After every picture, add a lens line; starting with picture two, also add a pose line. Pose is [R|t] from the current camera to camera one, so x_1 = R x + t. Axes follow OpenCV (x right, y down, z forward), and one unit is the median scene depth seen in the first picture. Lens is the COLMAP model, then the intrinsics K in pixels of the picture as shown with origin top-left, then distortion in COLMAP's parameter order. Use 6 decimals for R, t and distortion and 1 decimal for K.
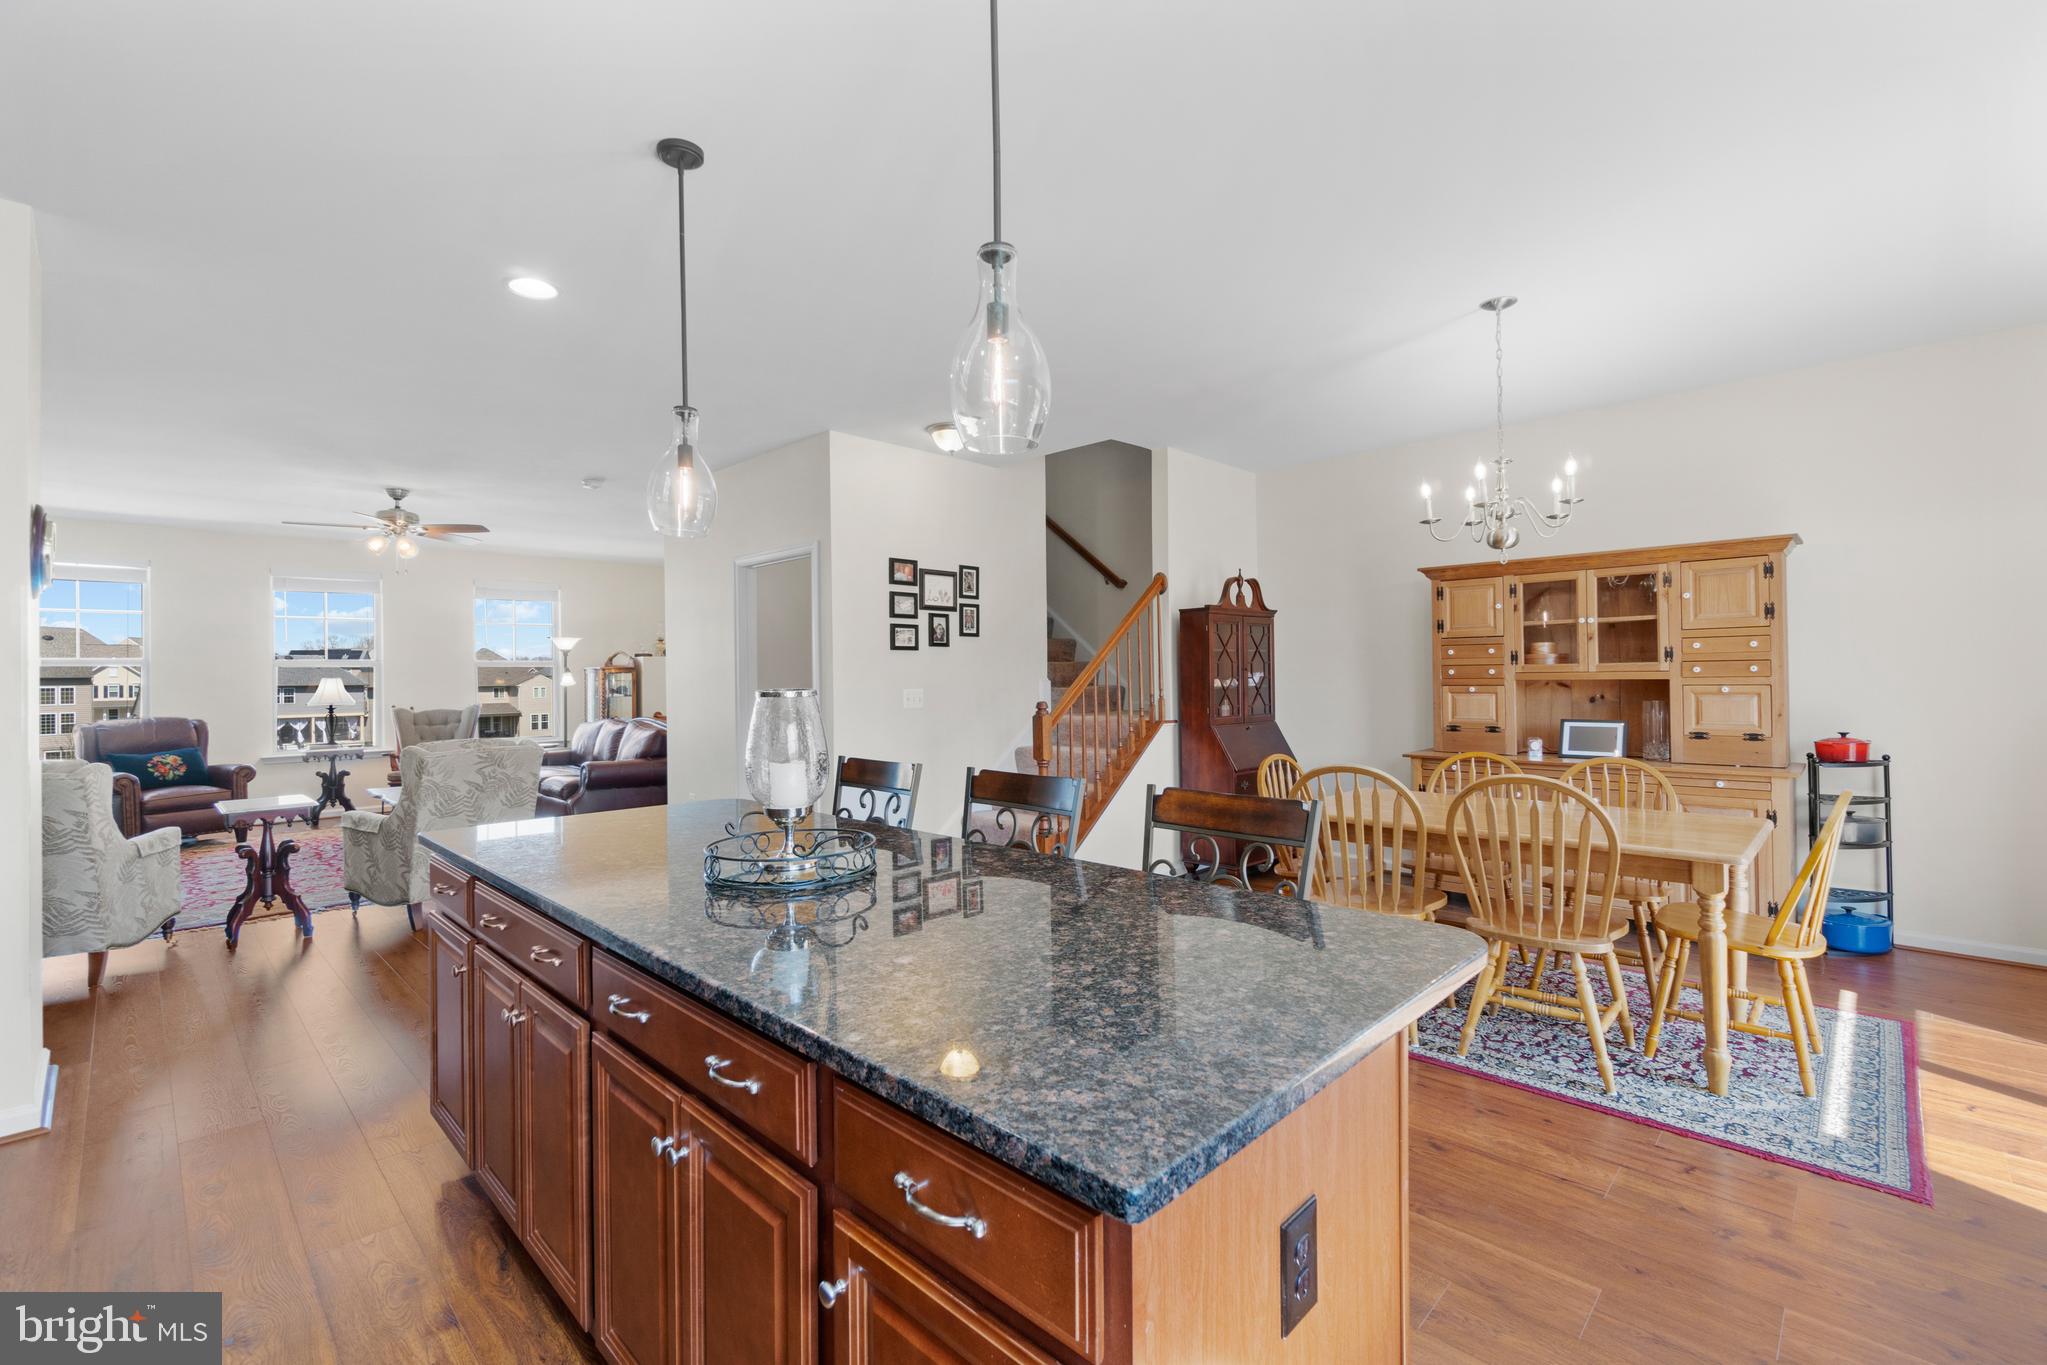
lens RADIAL K [[875.8, 0, 1033.4], [0, 875.8, 676.1], [0, 0, 1]] dist [-0.001881, -0.000013]
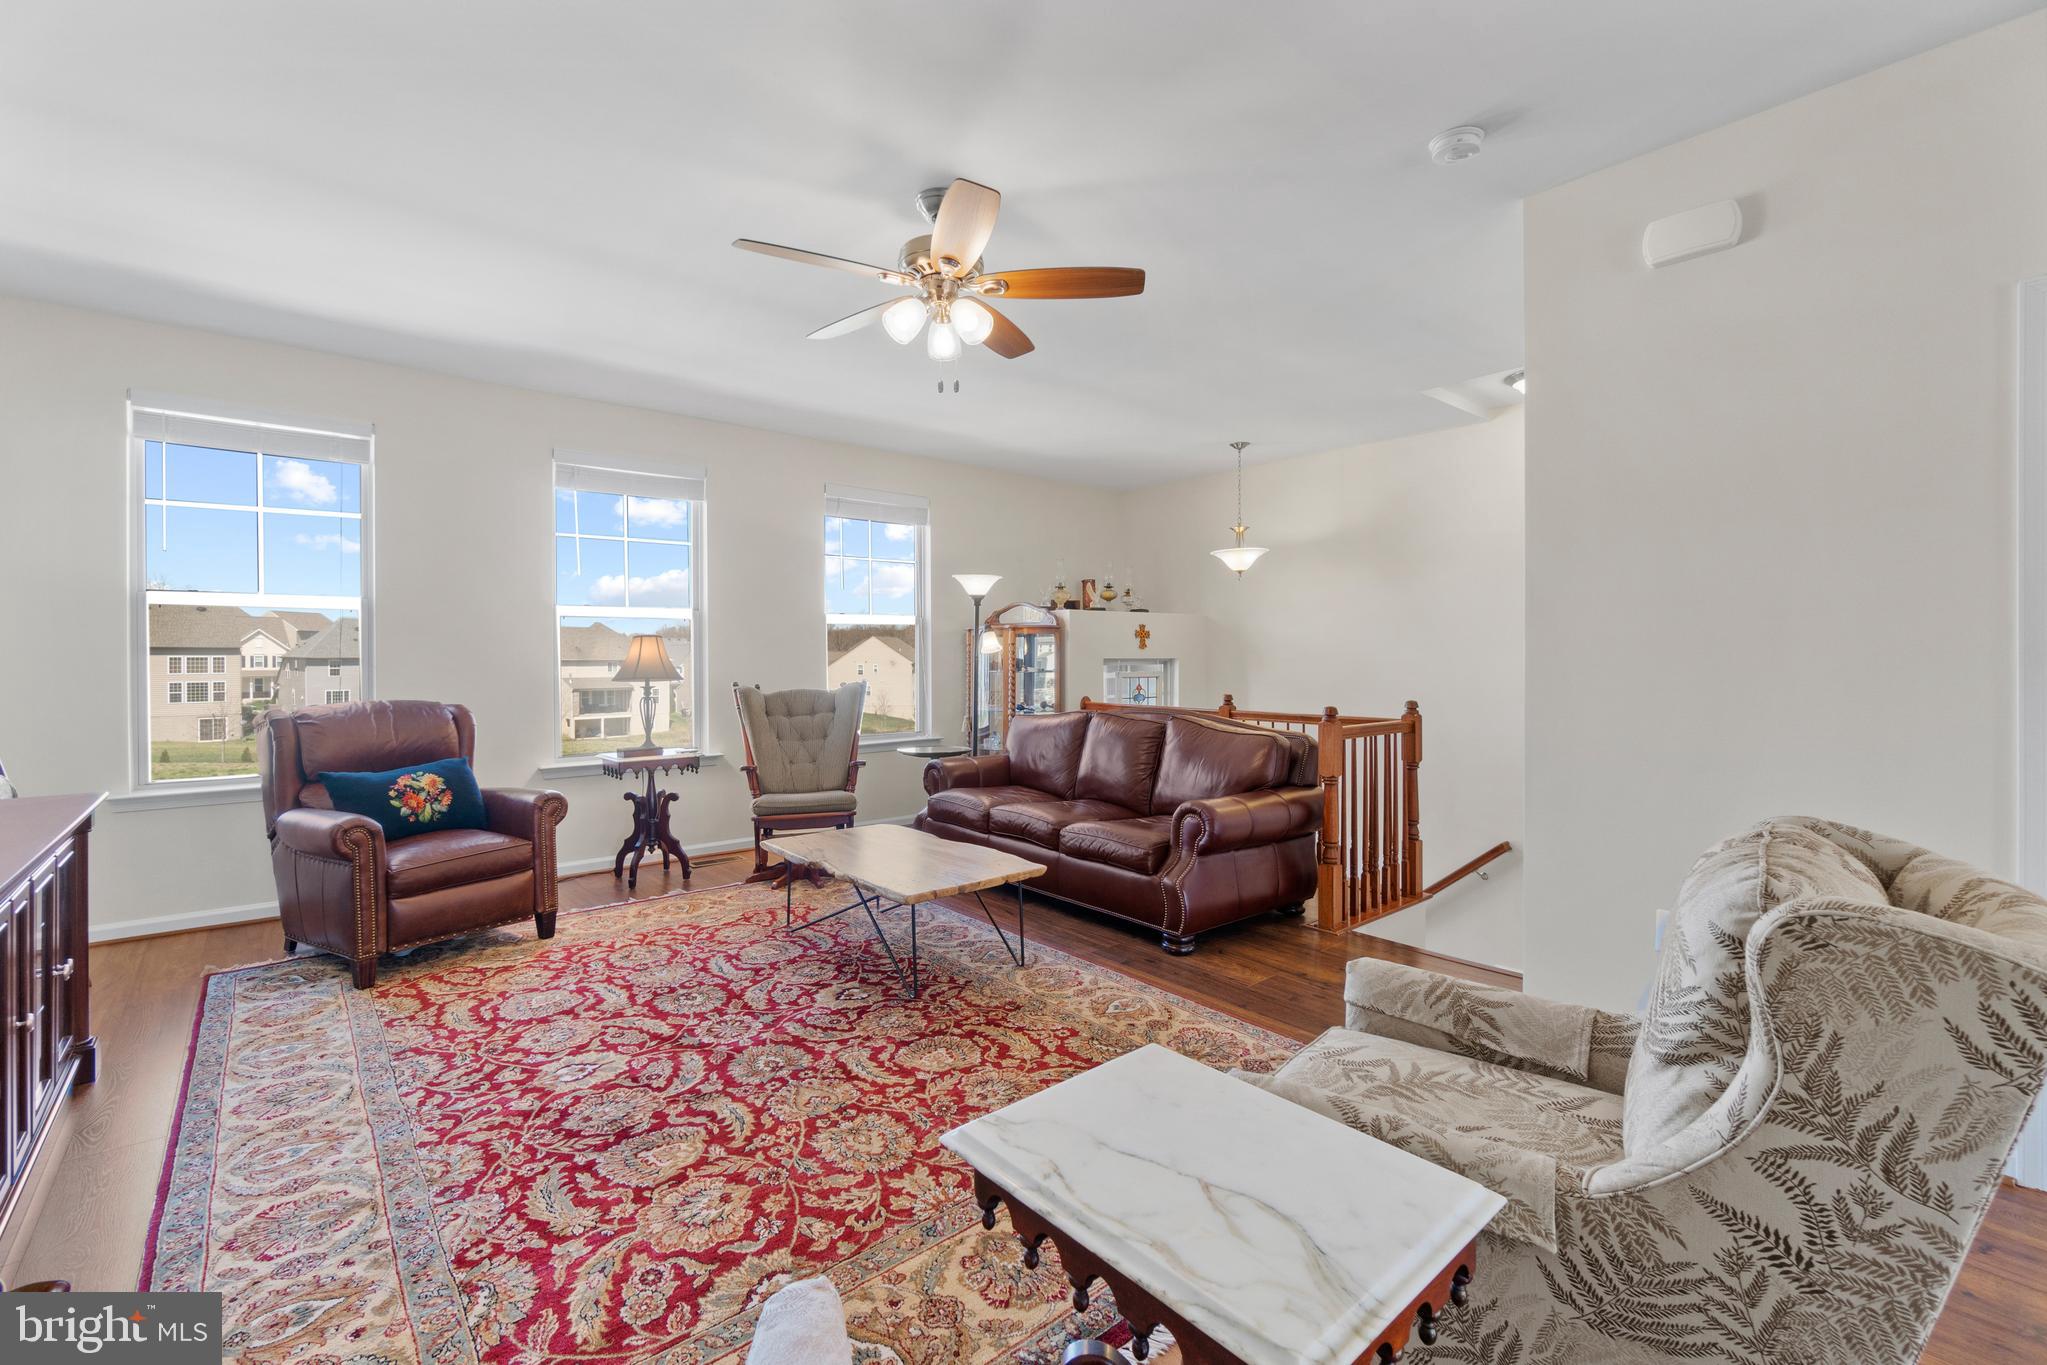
lens RADIAL K [[873.1, 0, 1025.7], [0, 873.1, 666.3], [0, 0, 1]] dist [0.000876, 0.000087]
pose [[0.996000, 0.010655, -0.088714, -0.749030], [-0.009566, 0.999874, 0.012695, 0.020230], [0.088838, -0.011795, 0.995976, 0.655540]]
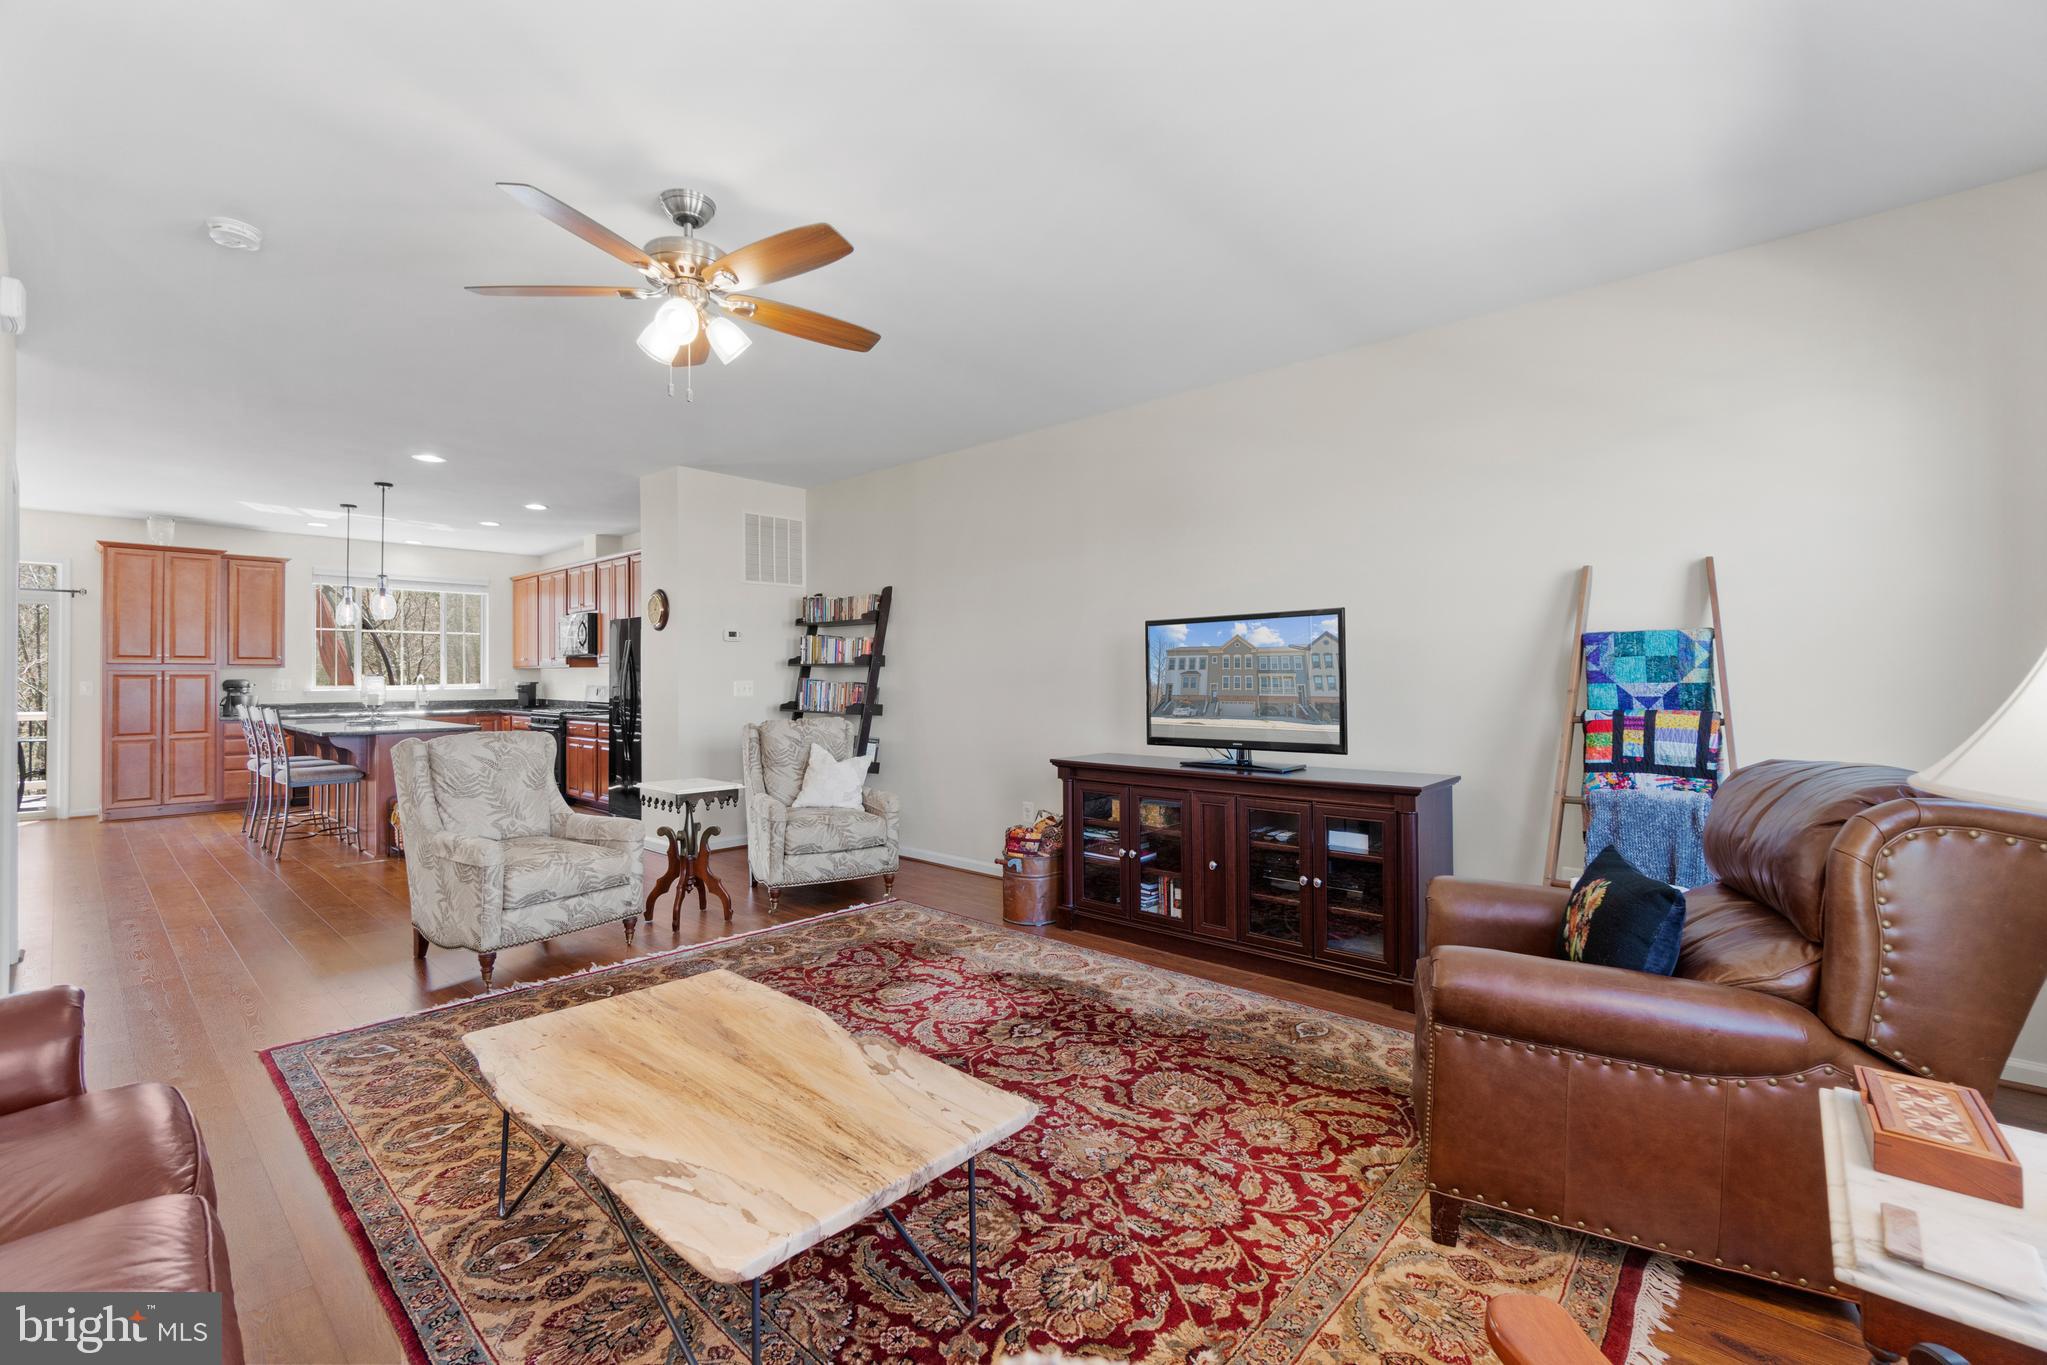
lens RADIAL K [[887.3, 0, 1017.2], [0, 887.3, 673.0], [0, 0, 1]] dist [0.001418, 0.000721]
pose [[-0.999607, 0.016602, -0.022580, -1.014760], [0.016716, 0.999848, -0.004887, 0.023888], [0.022496, -0.005262, -0.999733, 1.656670]]
